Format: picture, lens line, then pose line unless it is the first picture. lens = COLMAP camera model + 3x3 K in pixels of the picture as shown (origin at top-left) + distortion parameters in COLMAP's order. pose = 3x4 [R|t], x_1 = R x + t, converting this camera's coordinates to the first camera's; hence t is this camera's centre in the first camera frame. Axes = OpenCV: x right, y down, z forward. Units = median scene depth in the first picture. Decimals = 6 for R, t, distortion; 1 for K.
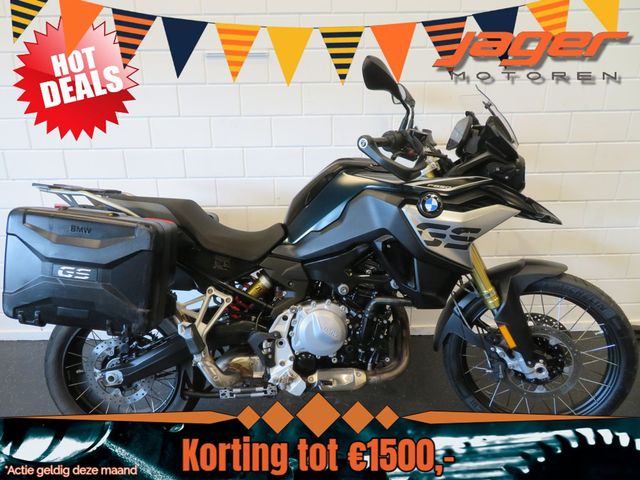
lens RADIAL K [[457.6, 0, 324.7], [0, 457.6, 237.7], [0, 0, 1]] dist [0.009469, -0.001581]
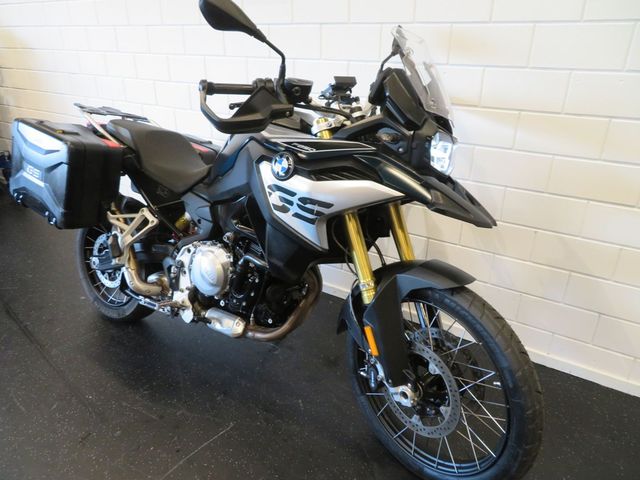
lens RADIAL K [[457.6, 0, 318.1], [0, 457.6, 244.5], [0, 0, 1]] dist [0.009469, -0.001581]
pose [[0.821526, 0.248317, -0.513258, 0.715434], [-0.187509, 0.967775, 0.168086, -0.078106], [0.538457, -0.041847, 0.841613, 0.255119]]
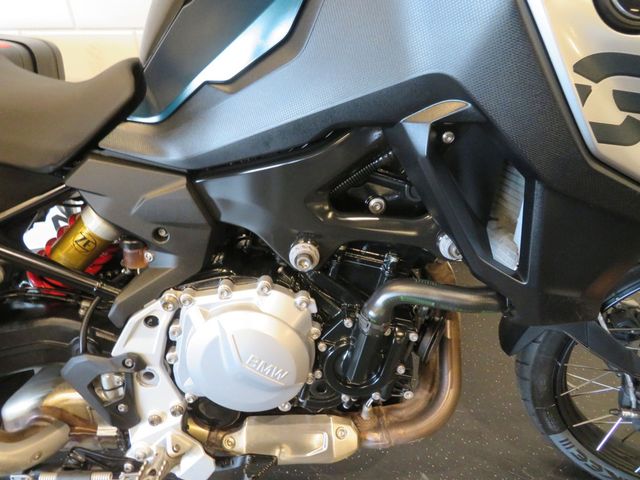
lens RADIAL K [[457.6, 0, 317.9], [0, 457.6, 238.3], [0, 0, 1]] dist [0.009469, -0.001581]
pose [[0.999763, 0.018767, -0.011033, 0.055286], [-0.014624, 0.954381, 0.298234, -0.007008], [0.016127, -0.298002, 0.954429, 0.657724]]
